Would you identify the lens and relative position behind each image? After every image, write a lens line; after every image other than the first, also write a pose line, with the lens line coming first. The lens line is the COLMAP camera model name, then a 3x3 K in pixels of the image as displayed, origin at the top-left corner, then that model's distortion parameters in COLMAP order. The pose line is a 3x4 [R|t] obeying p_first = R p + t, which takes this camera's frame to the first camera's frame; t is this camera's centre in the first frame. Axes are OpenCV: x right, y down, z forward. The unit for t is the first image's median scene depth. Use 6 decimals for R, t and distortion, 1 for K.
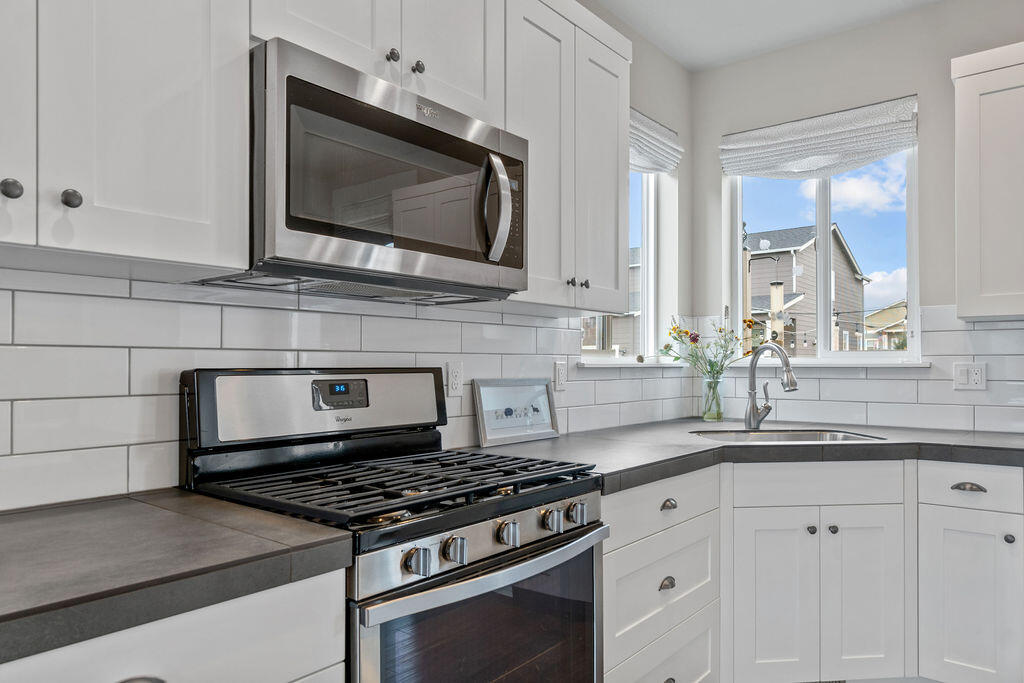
lens RADIAL K [[670.2, 0, 516.1], [0, 670.2, 358.2], [0, 0, 1]] dist [0.005231, -0.000491]
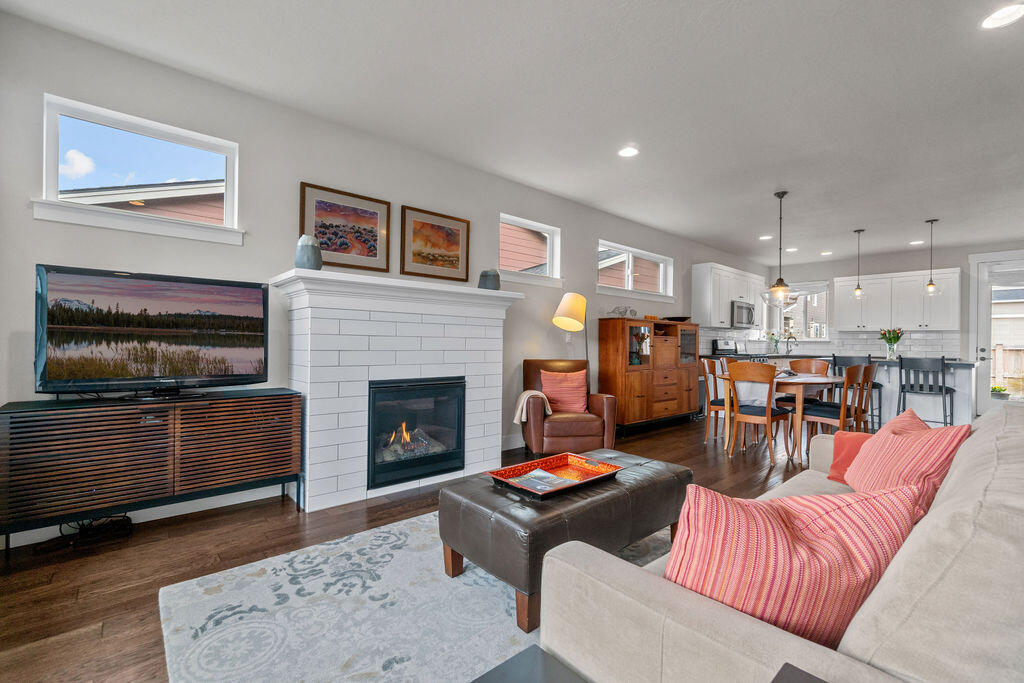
lens RADIAL K [[444.0, 0, 520.2], [0, 444.0, 341.6], [0, 0, 1]] dist [0.000977, -0.000394]
pose [[0.988668, 0.013472, -0.149510, -1.605021], [-0.012331, 0.999887, 0.008555, 0.021301], [0.149608, -0.006614, 0.988723, -3.648377]]
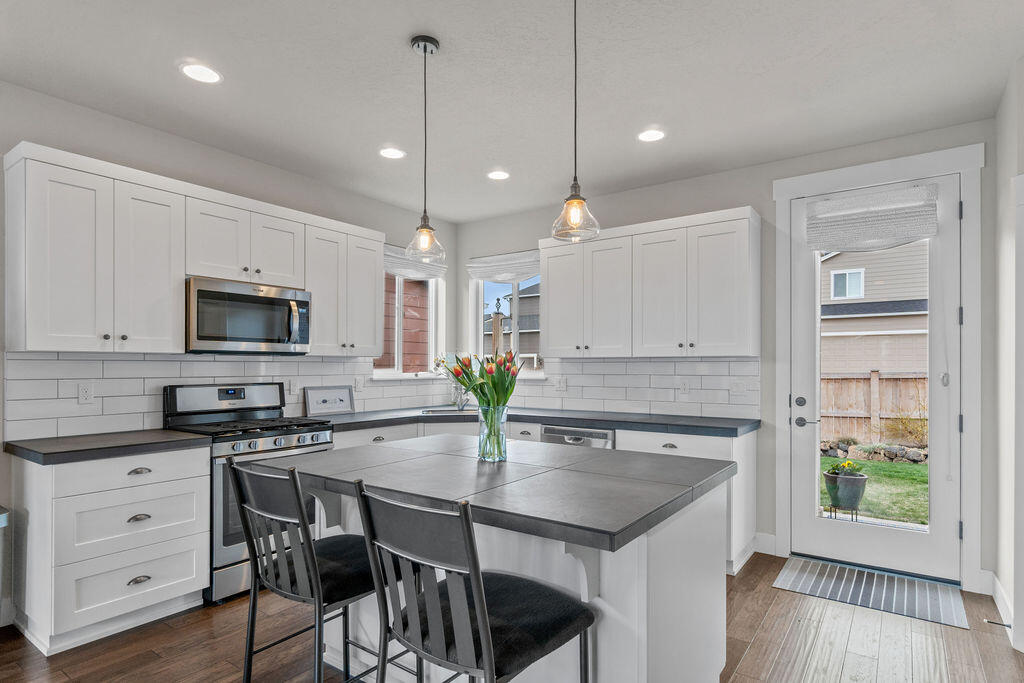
lens RADIAL K [[540.9, 0, 519.9], [0, 540.9, 364.2], [0, 0, 1]] dist [0.001532, -0.002137]
pose [[0.997781, 0.001451, 0.066562, 0.679813], [-0.001815, 0.999984, 0.005397, -0.071173], [-0.066553, -0.005506, 0.997768, -1.098685]]
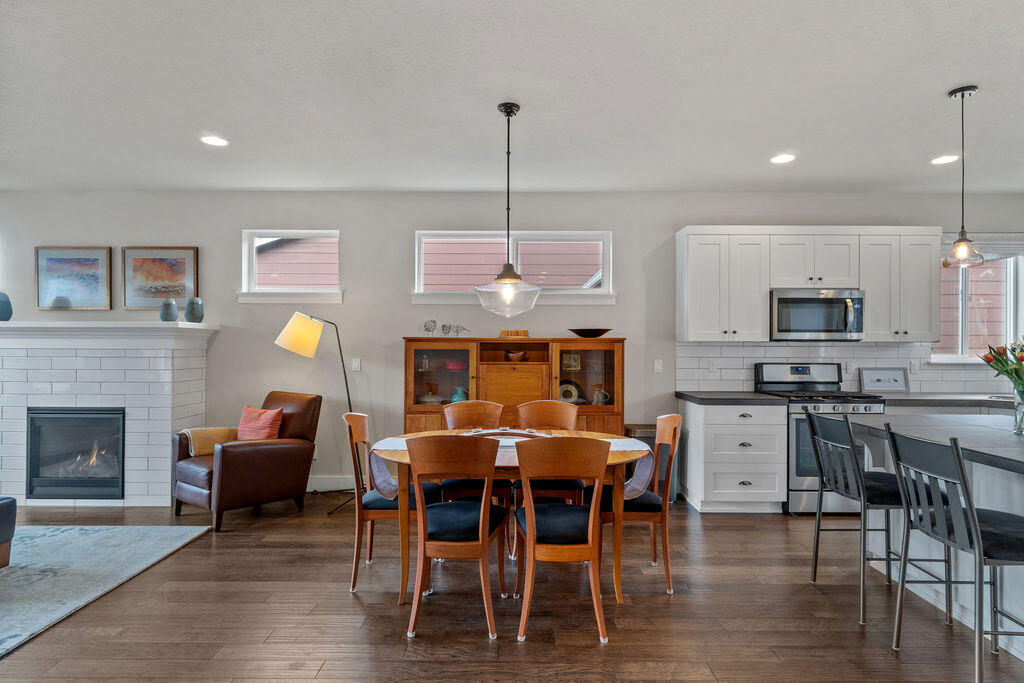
lens RADIAL K [[540.9, 0, 517.5], [0, 540.9, 344.2], [0, 0, 1]] dist [0.001532, -0.002137]
pose [[0.632612, 0.001911, -0.774467, 0.956882], [0.003955, 0.999976, 0.005699, -0.101780], [0.774459, -0.006669, 0.632589, -1.852814]]
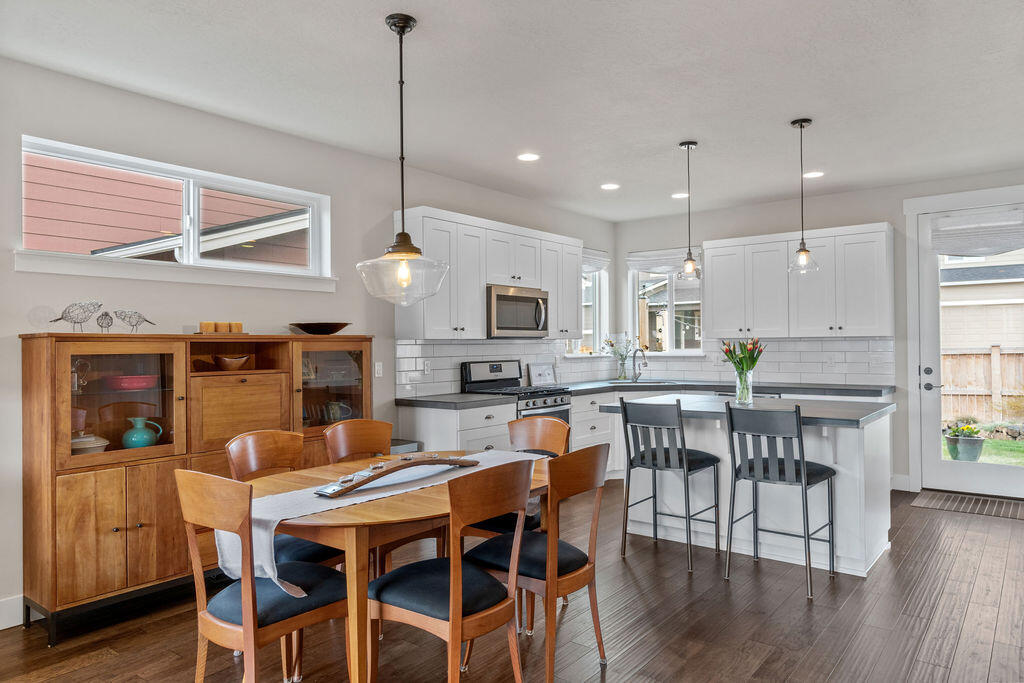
lens RADIAL K [[670.2, 0, 520.0], [0, 670.2, 337.6], [0, 0, 1]] dist [0.005231, -0.000491]
pose [[0.999669, -0.008213, 0.024383, -0.211767], [0.008223, 0.999966, -0.000316, -0.099505], [-0.024380, 0.000517, 0.999703, -2.383237]]
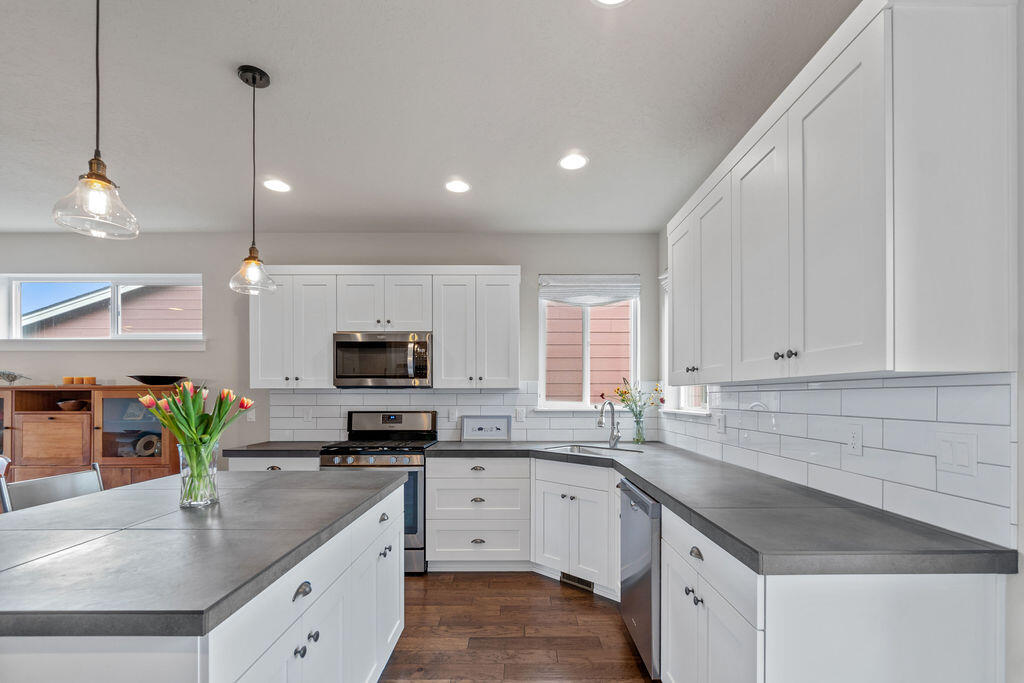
lens RADIAL K [[527.5, 0, 563.4], [0, 527.5, 387.4], [0, 0, 1]] dist [-0.004211, -0.000712]
pose [[0.648877, -0.007375, -0.760857, 2.189823], [0.007206, 0.999968, -0.003547, -0.083790], [0.760859, -0.003181, 0.648910, -0.034522]]
